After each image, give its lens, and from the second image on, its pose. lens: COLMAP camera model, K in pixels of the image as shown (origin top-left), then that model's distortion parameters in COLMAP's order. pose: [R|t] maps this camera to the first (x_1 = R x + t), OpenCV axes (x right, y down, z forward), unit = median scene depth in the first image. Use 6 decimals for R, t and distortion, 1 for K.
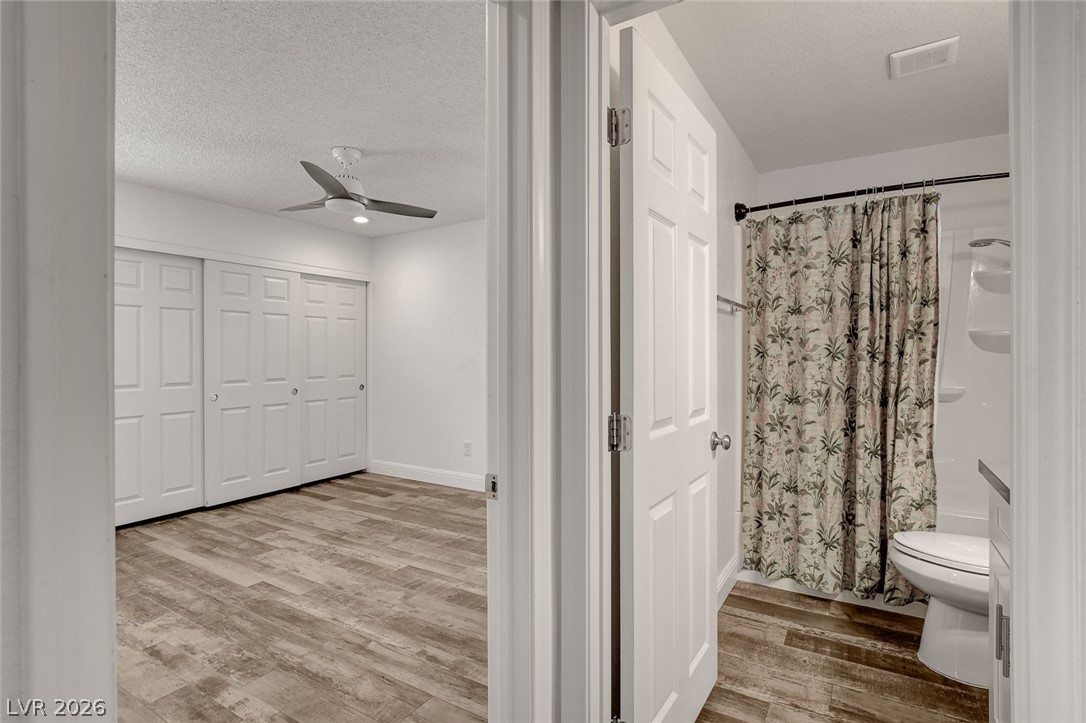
lens RADIAL K [[531.8, 0, 541.2], [0, 531.8, 355.5], [0, 0, 1]] dist [-0.012034, 0.001275]
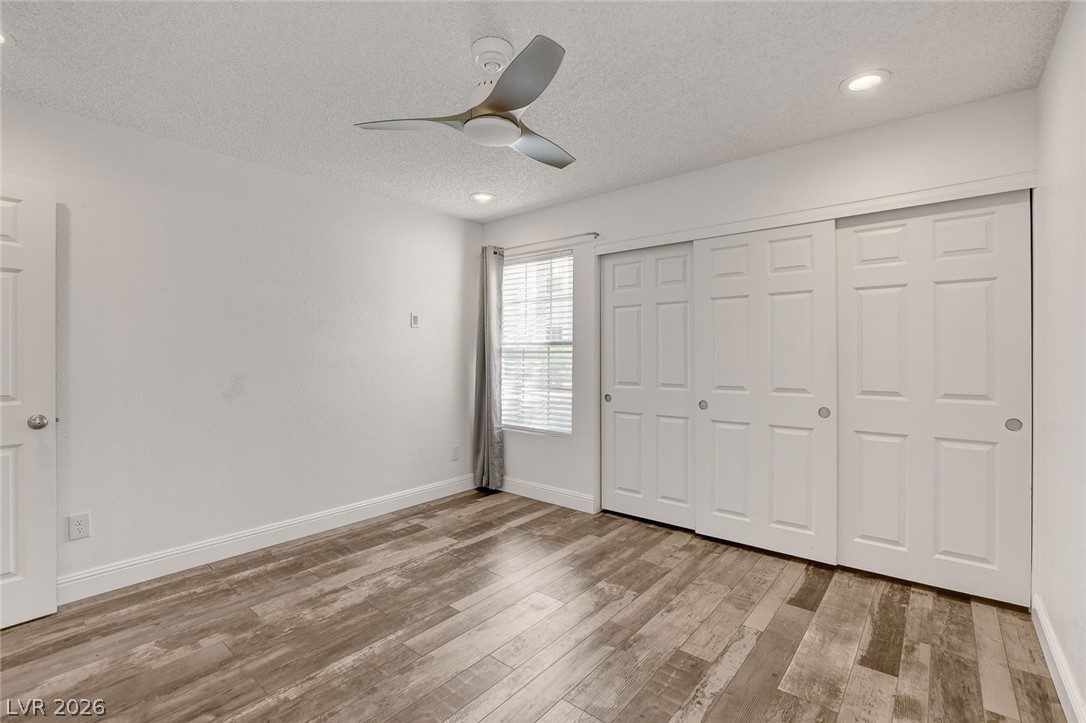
lens RADIAL K [[486.3, 0, 541.4], [0, 486.3, 353.0], [0, 0, 1]] dist [-0.020898, 0.000482]
pose [[-0.147438, 0.000947, -0.989071, 0.202275], [-0.002119, 0.999997, 0.001274, -0.001714], [0.989069, 0.002284, -0.147435, 1.039183]]
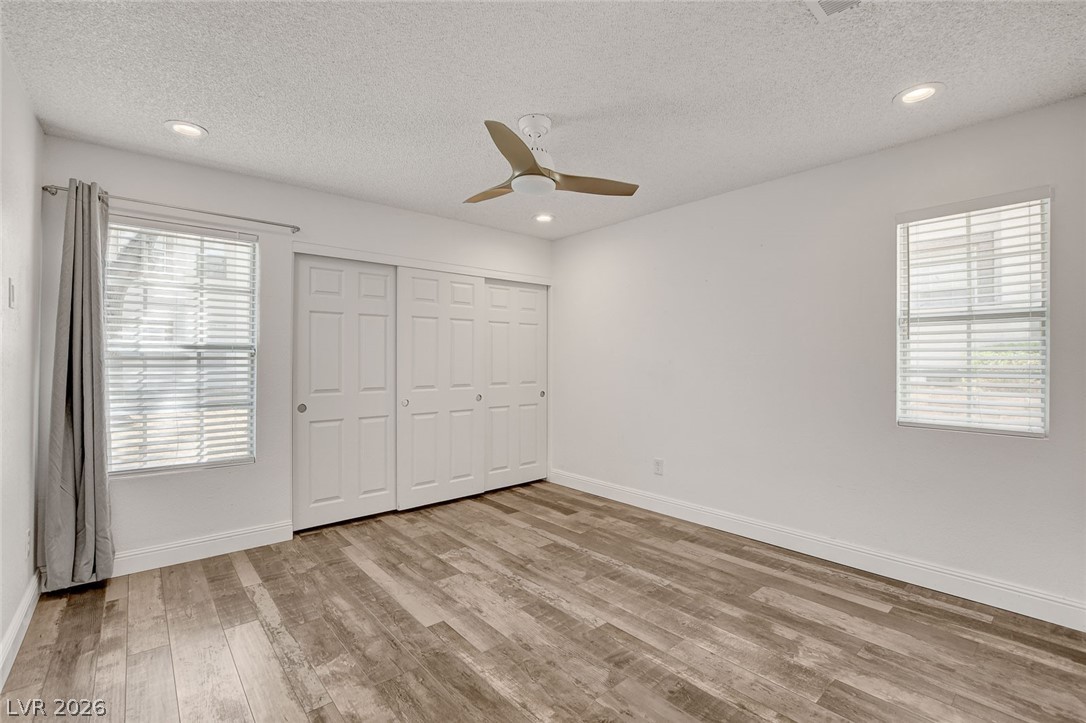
lens RADIAL K [[480.6, 0, 543.0], [0, 480.6, 361.5], [0, 0, 1]] dist [-0.019006, 0.000371]
pose [[0.953620, 0.002966, -0.300997, -0.113160], [-0.003212, 0.999995, -0.000325, 0.001004], [0.300995, 0.001277, 0.953625, 0.251260]]
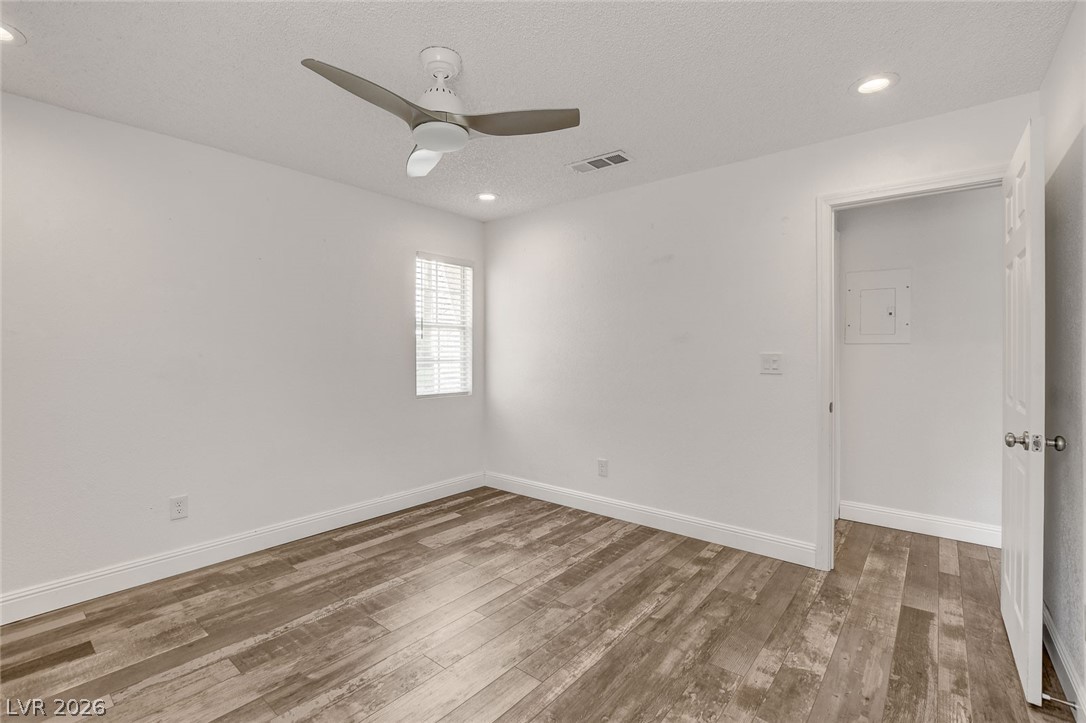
lens RADIAL K [[486.3, 0, 541.4], [0, 486.3, 353.0], [0, 0, 1]] dist [-0.020898, 0.000482]
pose [[0.141099, -0.001037, 0.989995, -0.873163], [0.005267, 0.999986, 0.000297, -0.001234], [-0.989982, 0.005172, 0.141102, 0.709036]]
